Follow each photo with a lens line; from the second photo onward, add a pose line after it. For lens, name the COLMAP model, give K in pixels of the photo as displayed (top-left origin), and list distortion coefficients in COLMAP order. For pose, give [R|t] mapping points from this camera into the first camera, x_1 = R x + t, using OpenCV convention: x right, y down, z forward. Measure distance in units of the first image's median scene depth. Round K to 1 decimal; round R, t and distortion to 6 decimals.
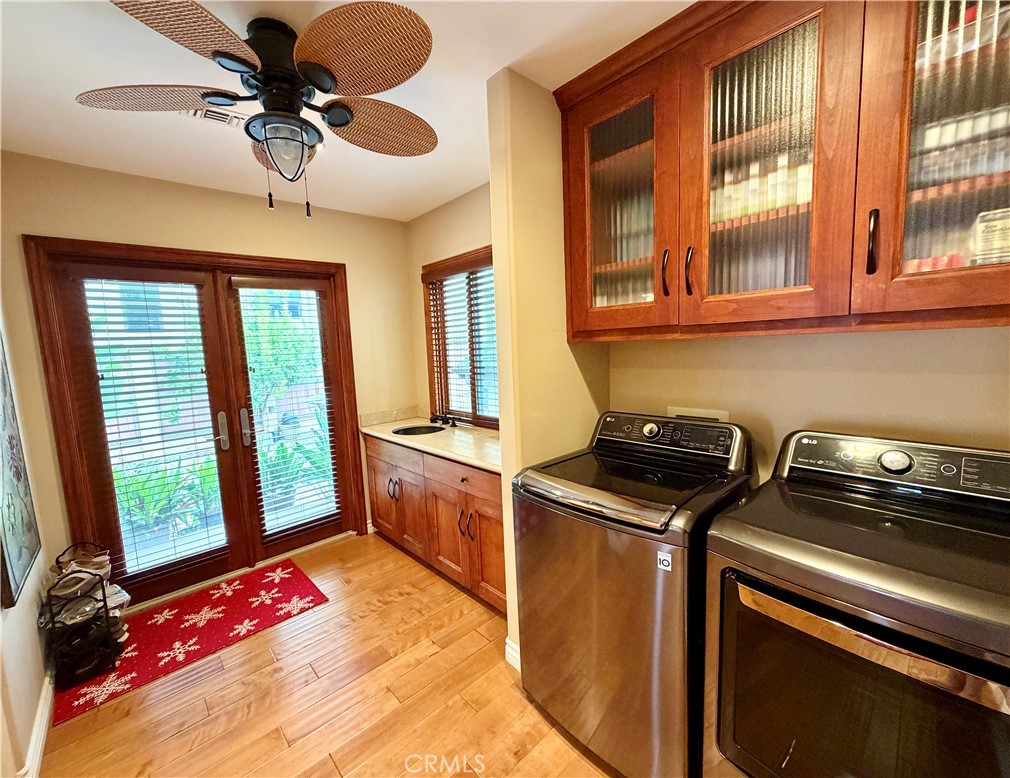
lens RADIAL K [[391.4, 0, 502.6], [0, 391.4, 388.6], [0, 0, 1]] dist [-0.000266, -0.000030]
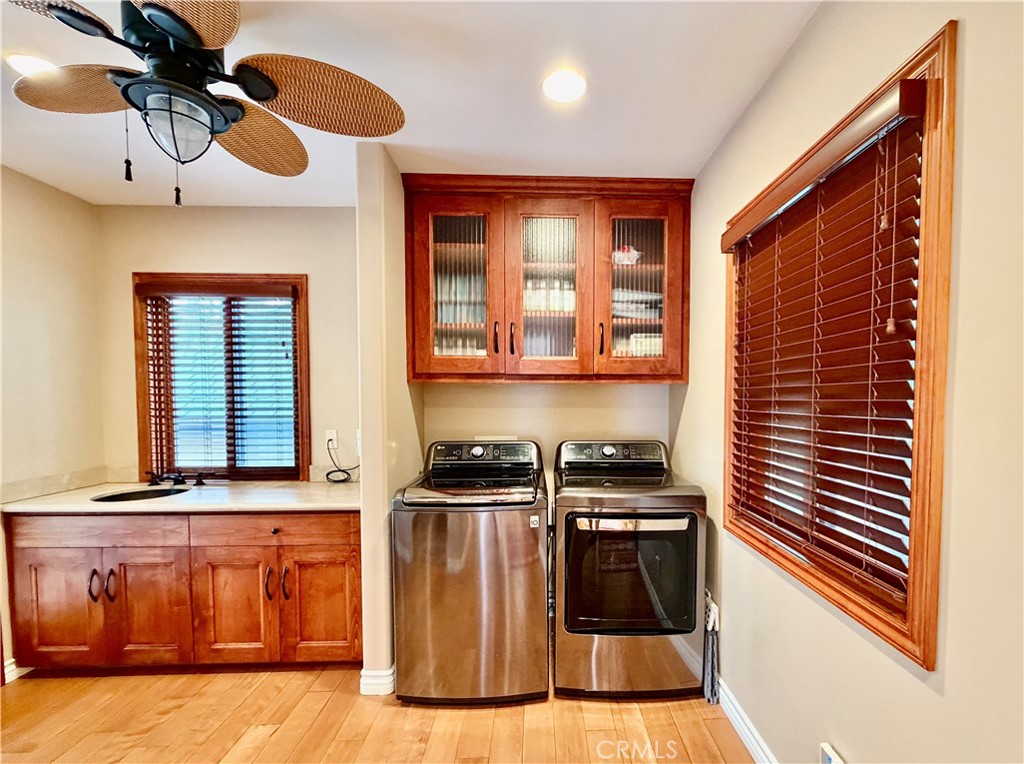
lens RADIAL K [[425.1, 0, 514.5], [0, 425.1, 417.7], [0, 0, 1]] dist [0.000191, -0.000282]
pose [[0.687098, 0.010997, 0.726481, -0.345719], [0.049246, 0.996881, -0.061666, 0.051915], [-0.724894, 0.078147, 0.684414, -0.050948]]
